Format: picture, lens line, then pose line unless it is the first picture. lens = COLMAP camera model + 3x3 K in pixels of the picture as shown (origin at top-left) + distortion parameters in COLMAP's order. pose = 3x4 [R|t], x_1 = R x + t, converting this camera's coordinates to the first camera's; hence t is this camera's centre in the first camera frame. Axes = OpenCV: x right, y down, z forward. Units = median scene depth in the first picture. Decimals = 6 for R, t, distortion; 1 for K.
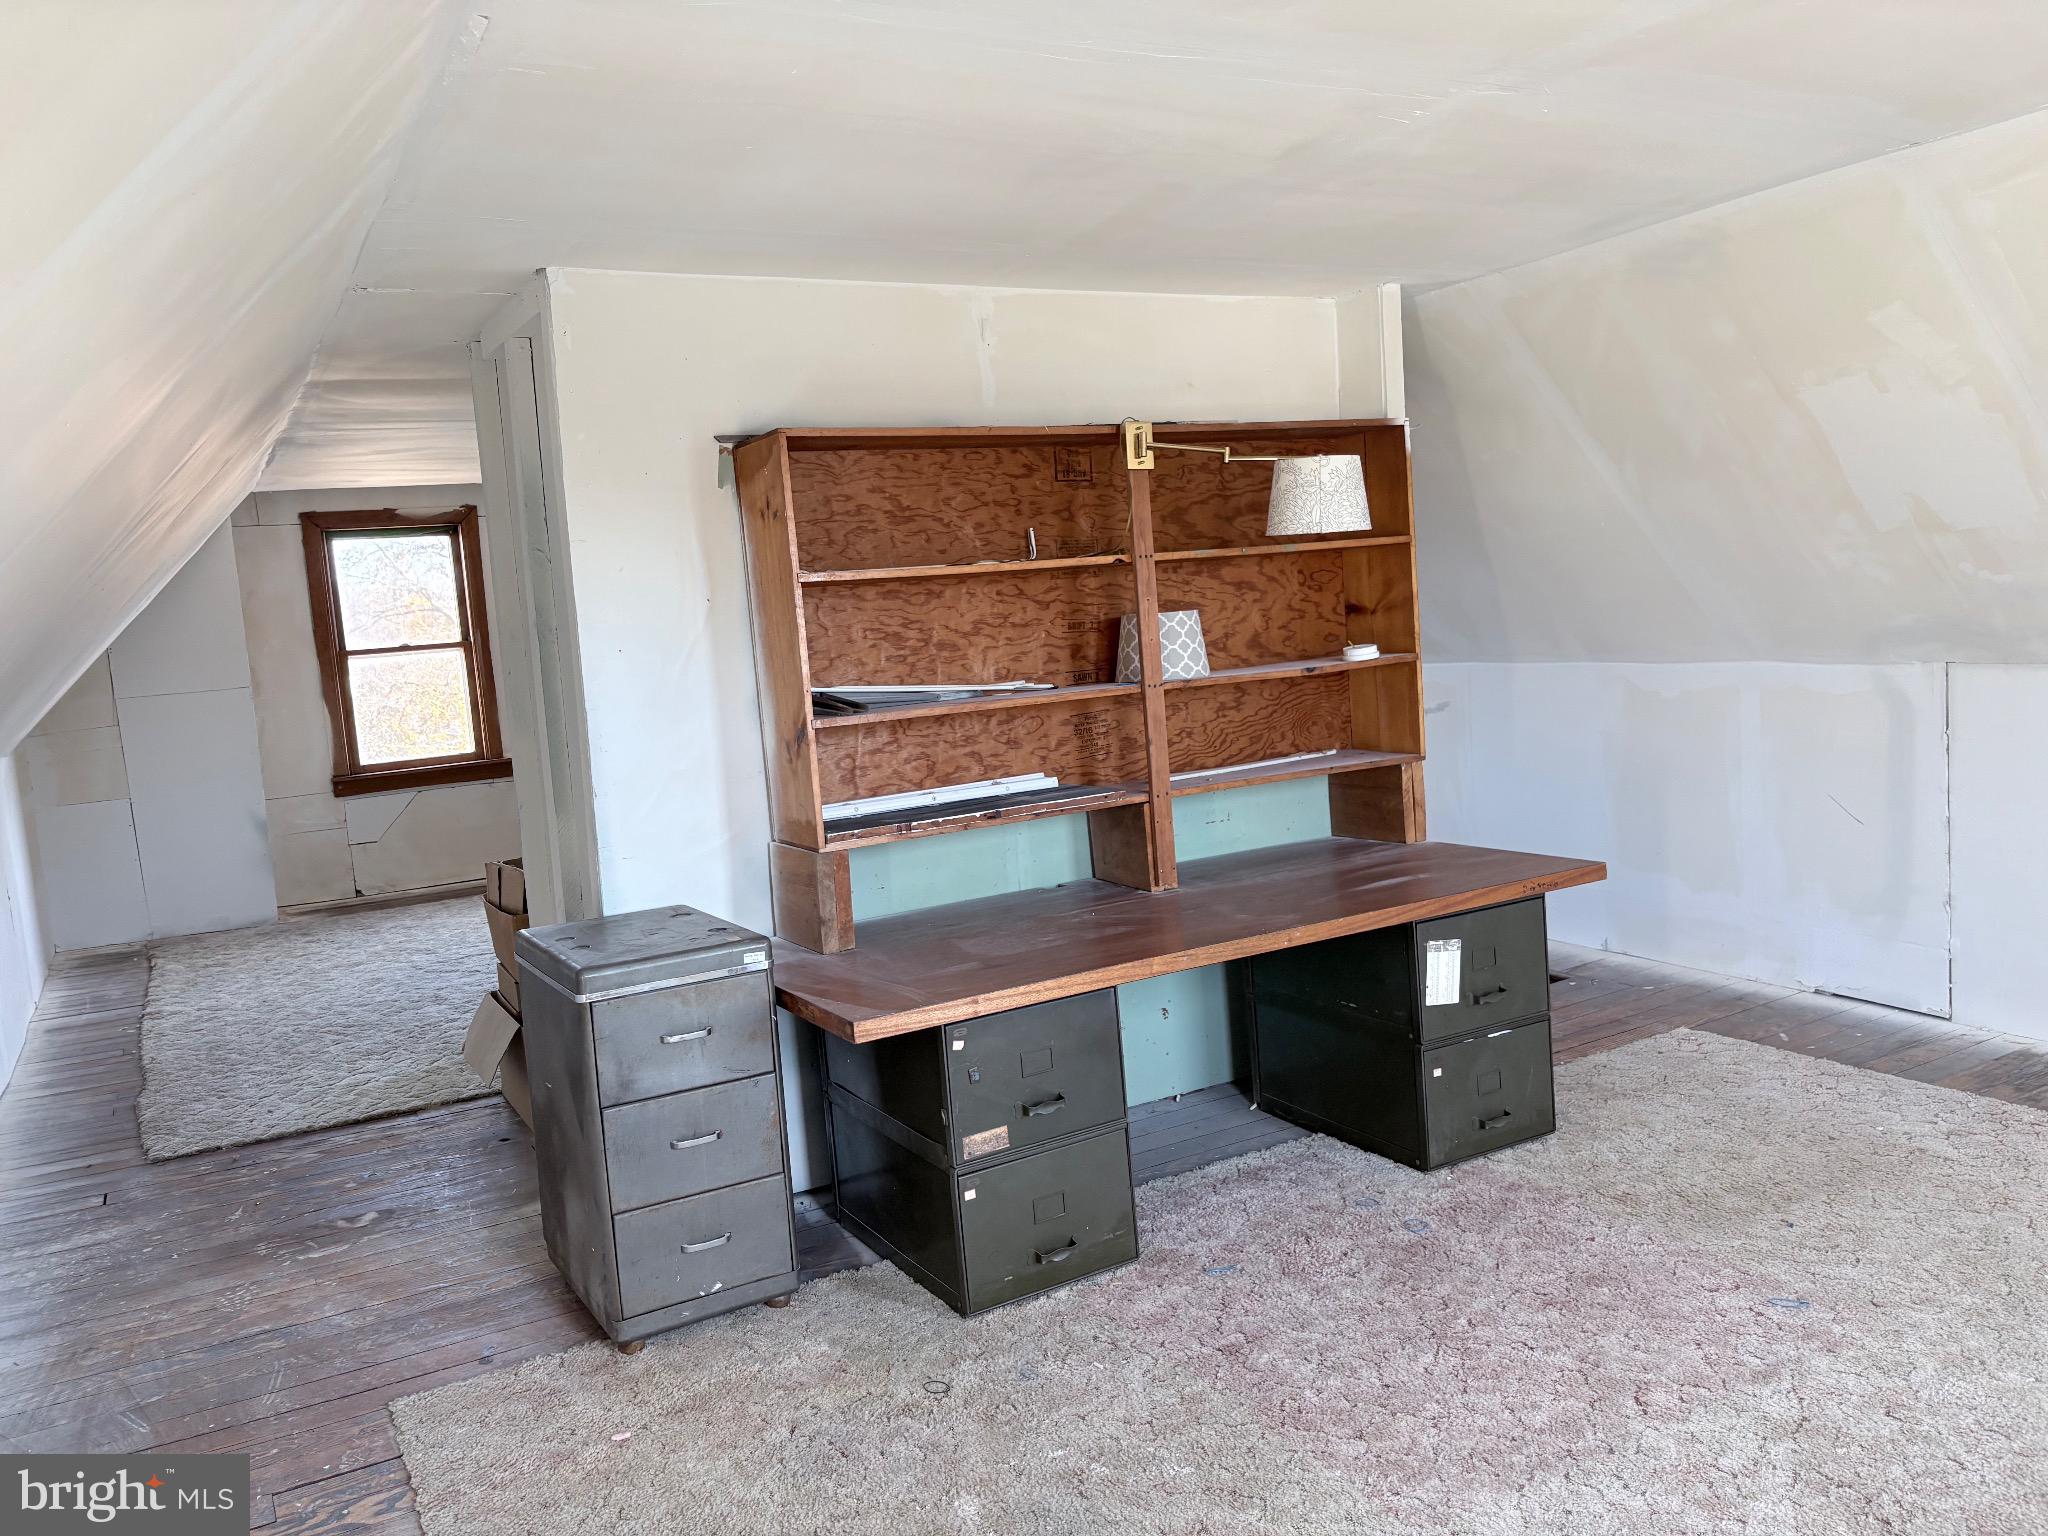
lens RADIAL K [[1575.4, 0, 1022.1], [0, 1575.4, 757.0], [0, 0, 1]] dist [0.017148, -0.018968]
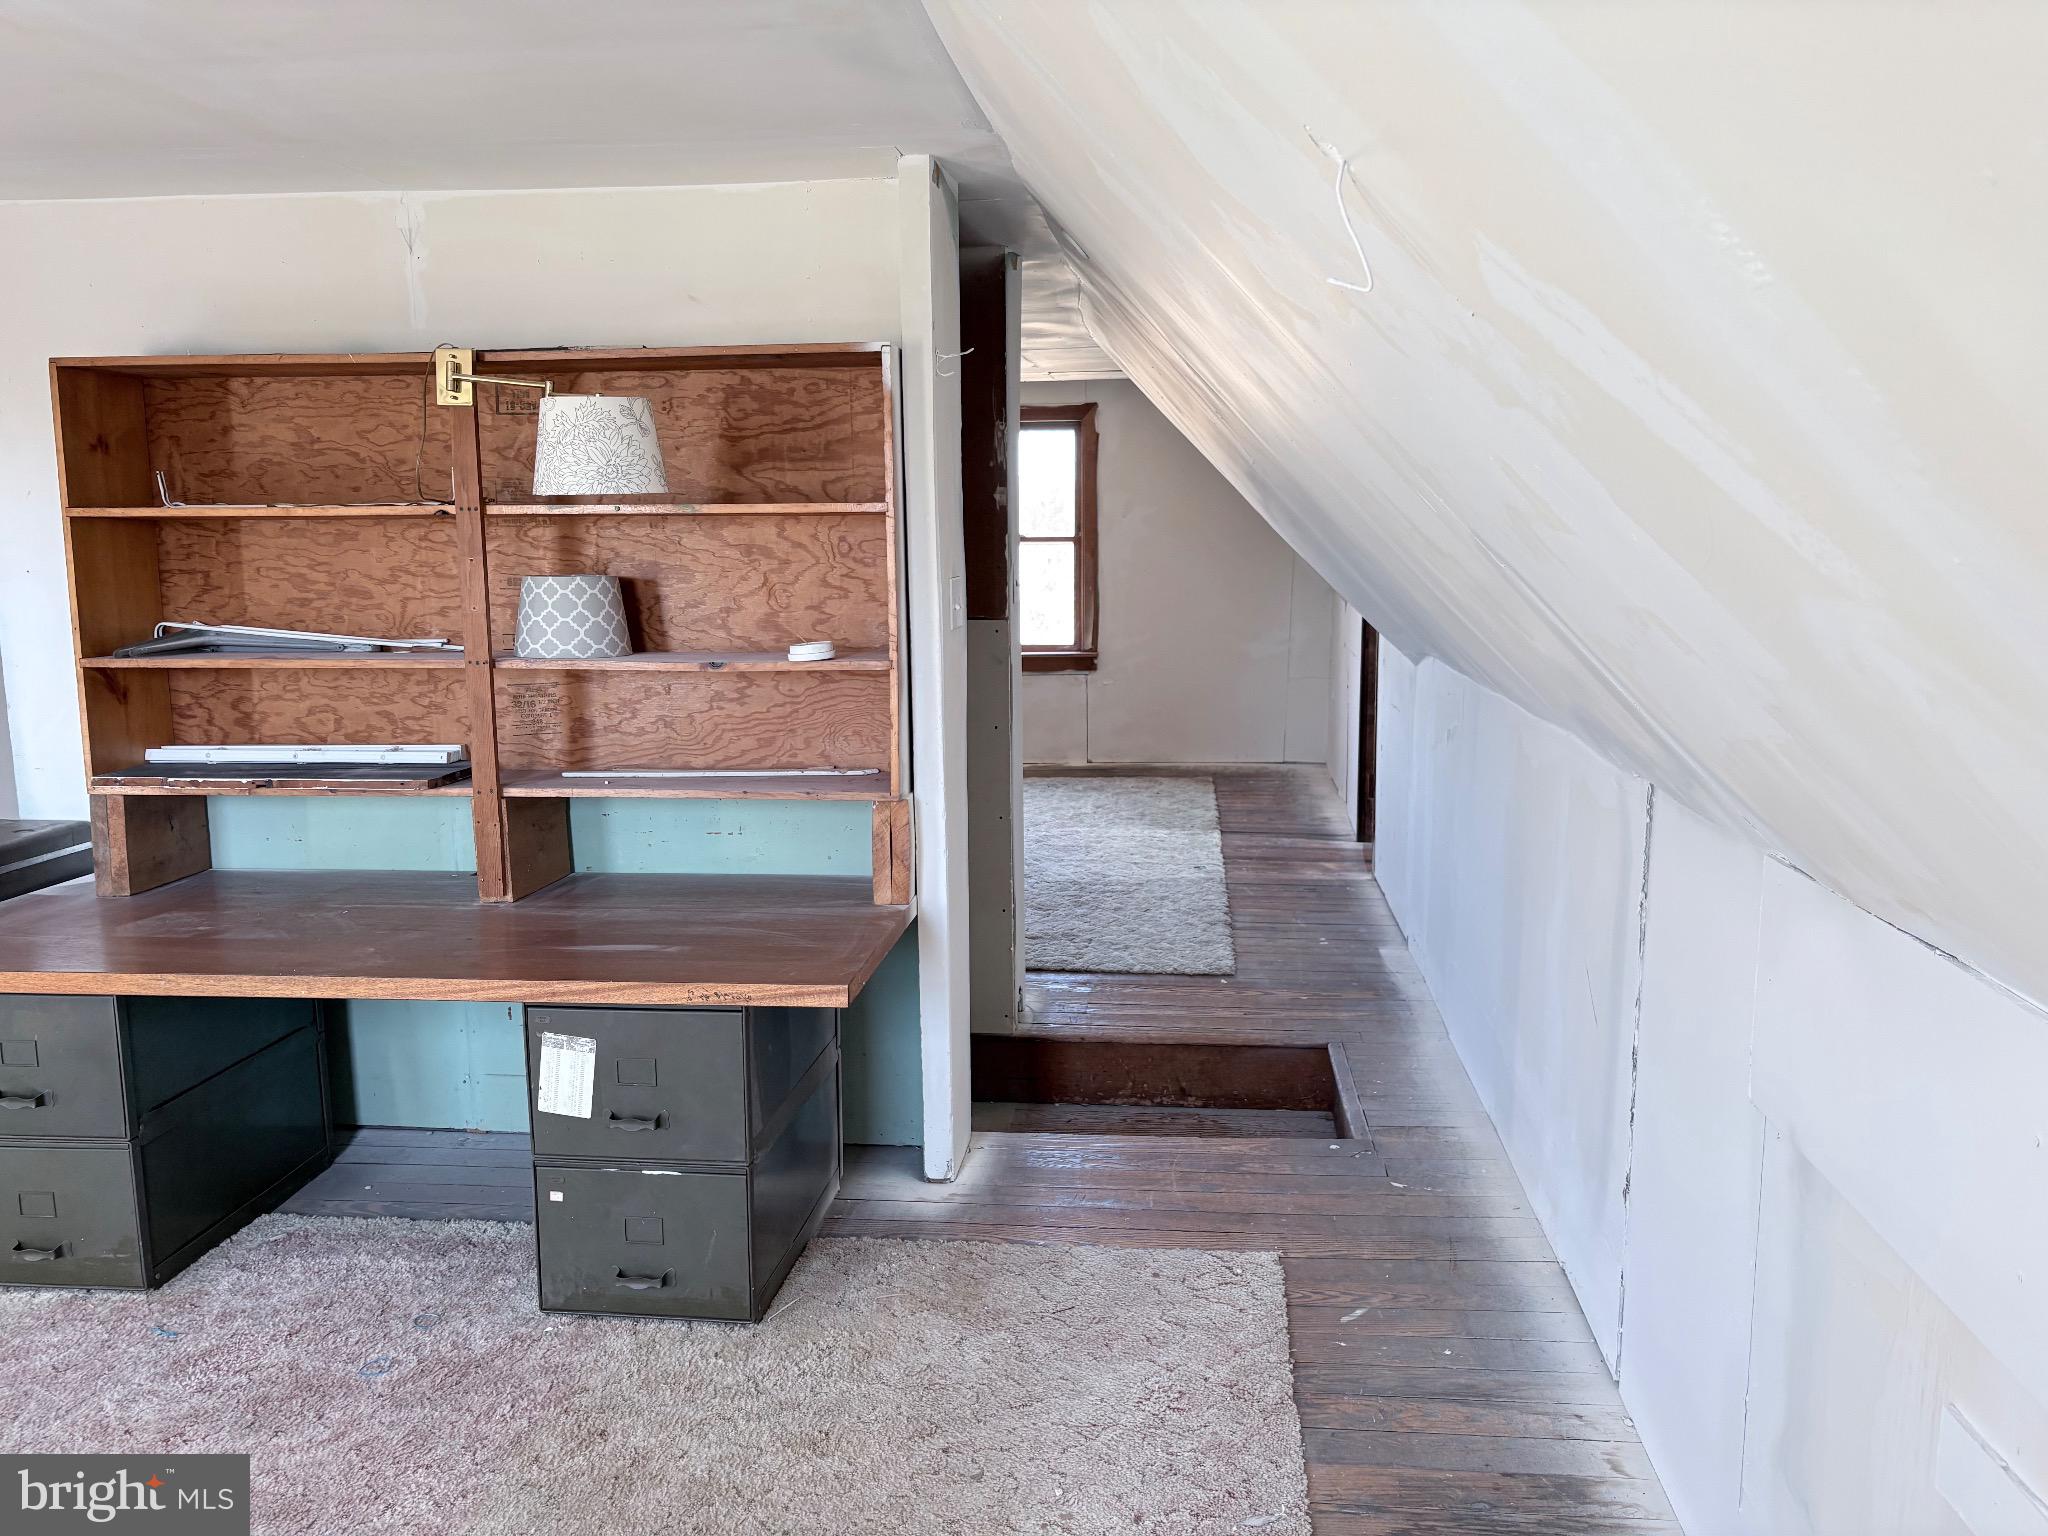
lens RADIAL K [[1575.4, 0, 1022.9], [0, 1575.4, 769.7], [0, 0, 1]] dist [0.017148, -0.018968]
pose [[0.819530, 0.154515, -0.551811, 0.717830], [-0.112951, 0.987626, 0.108799, -0.101951], [0.561794, -0.026836, 0.826842, 0.409825]]
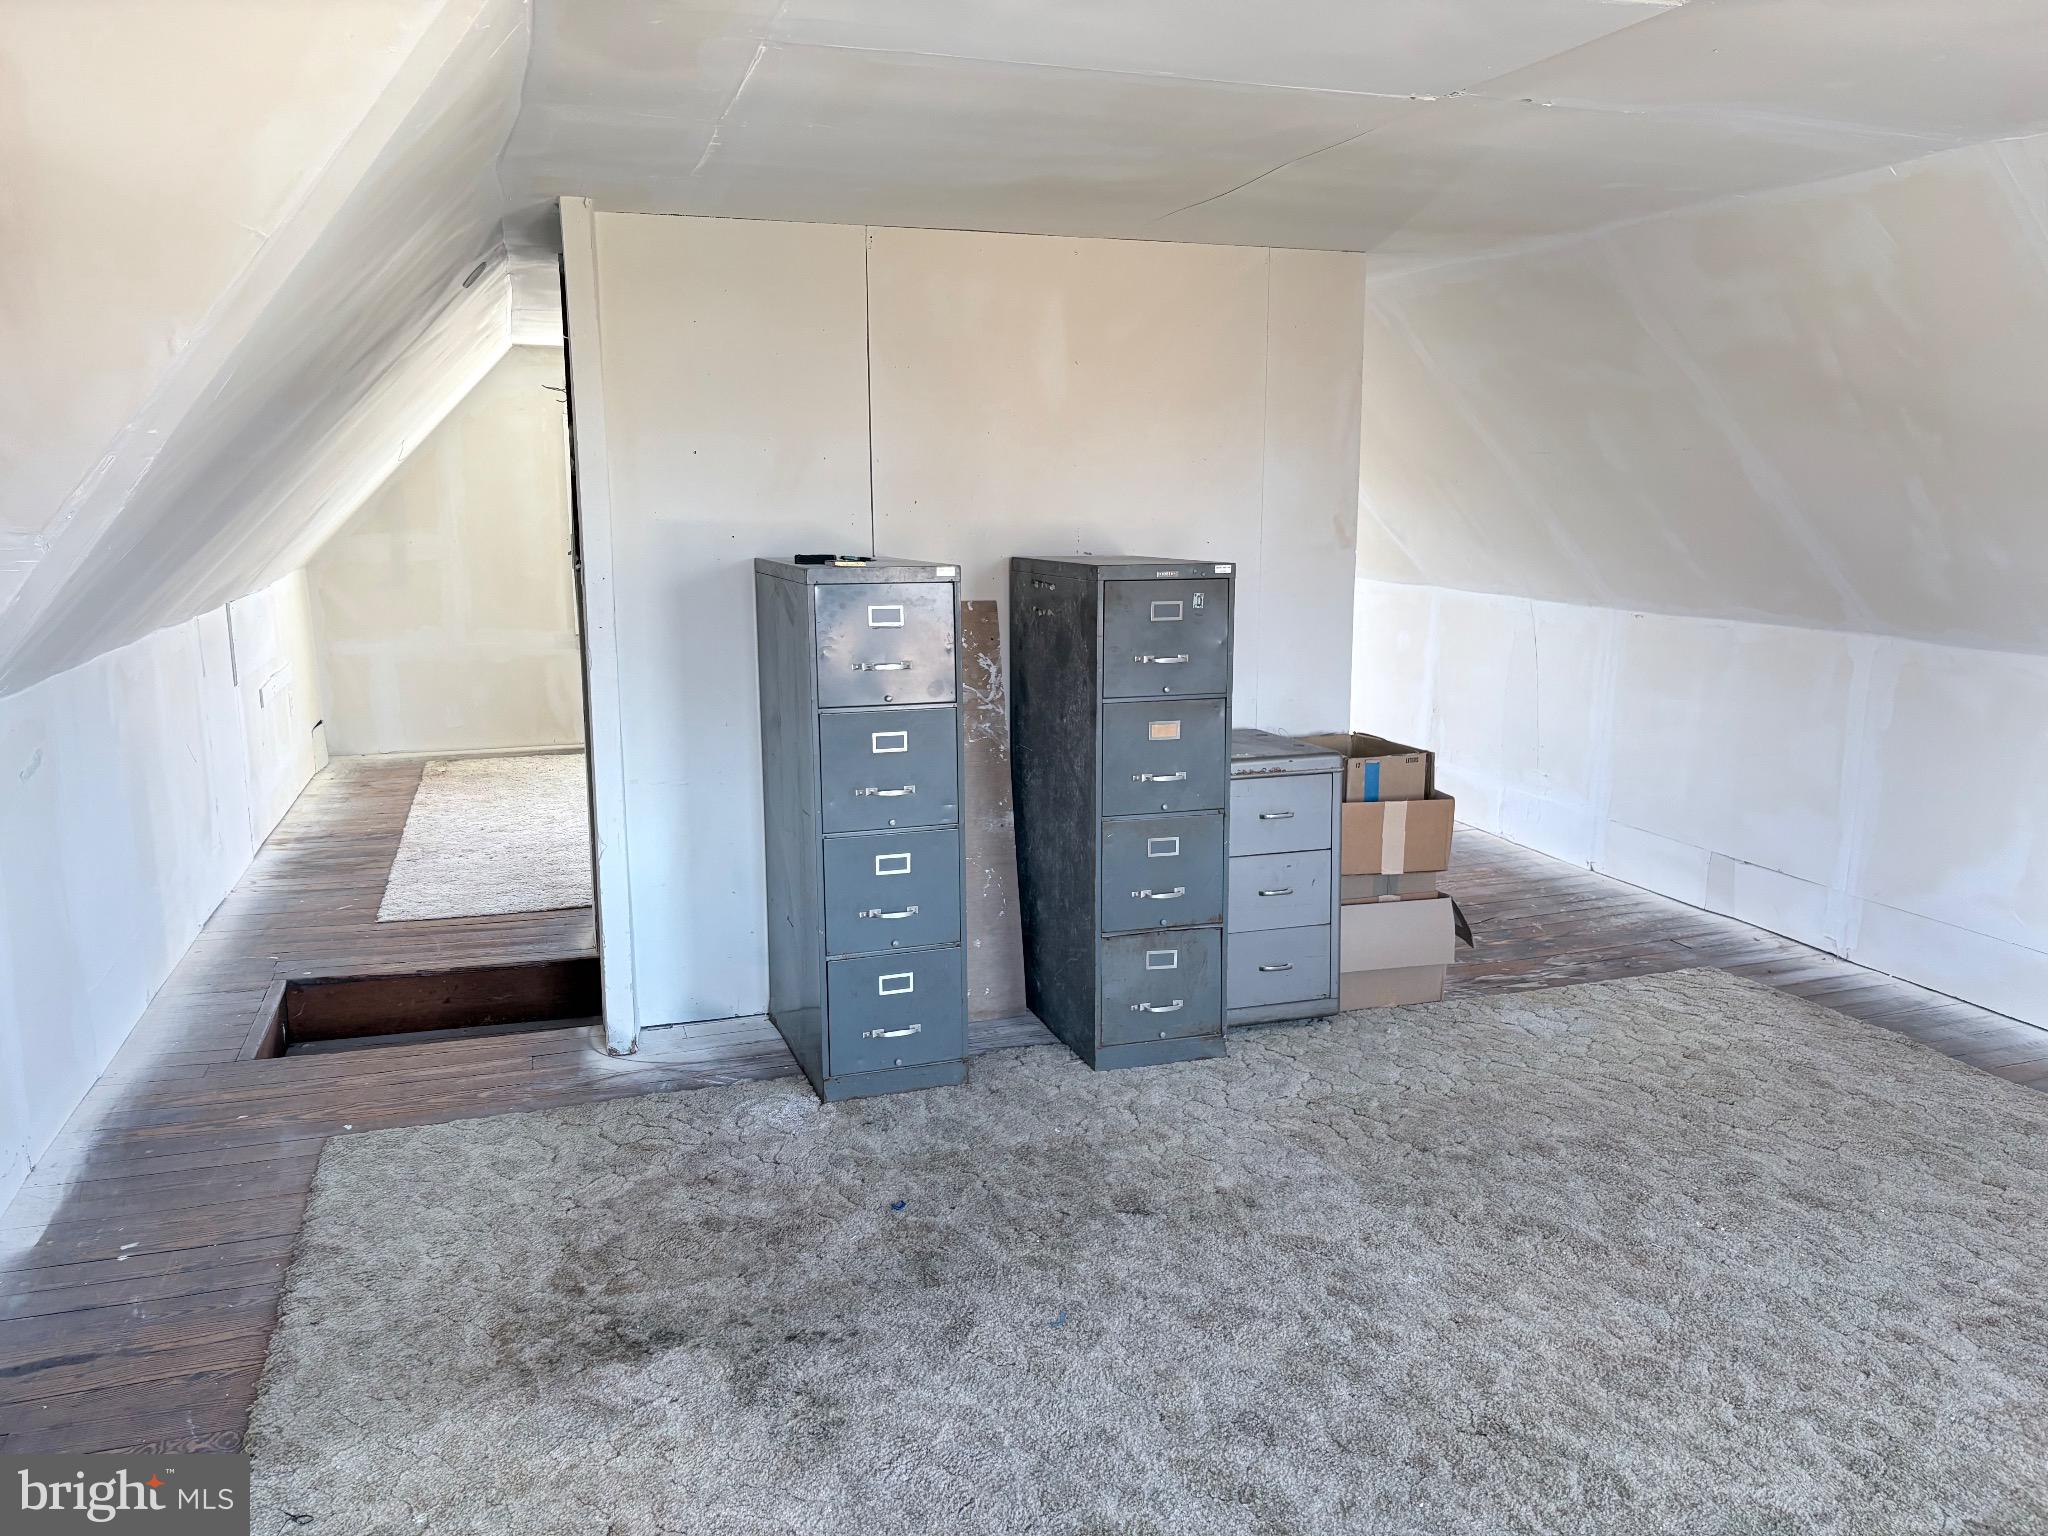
lens RADIAL K [[1575.4, 0, 1025.5], [0, 1575.4, 768.2], [0, 0, 1]] dist [0.017148, -0.018968]
pose [[-0.980108, 0.040227, 0.194343, -0.307242], [0.090719, 0.961757, 0.258443, -0.211782], [-0.176514, 0.270933, -0.946276, 2.135252]]
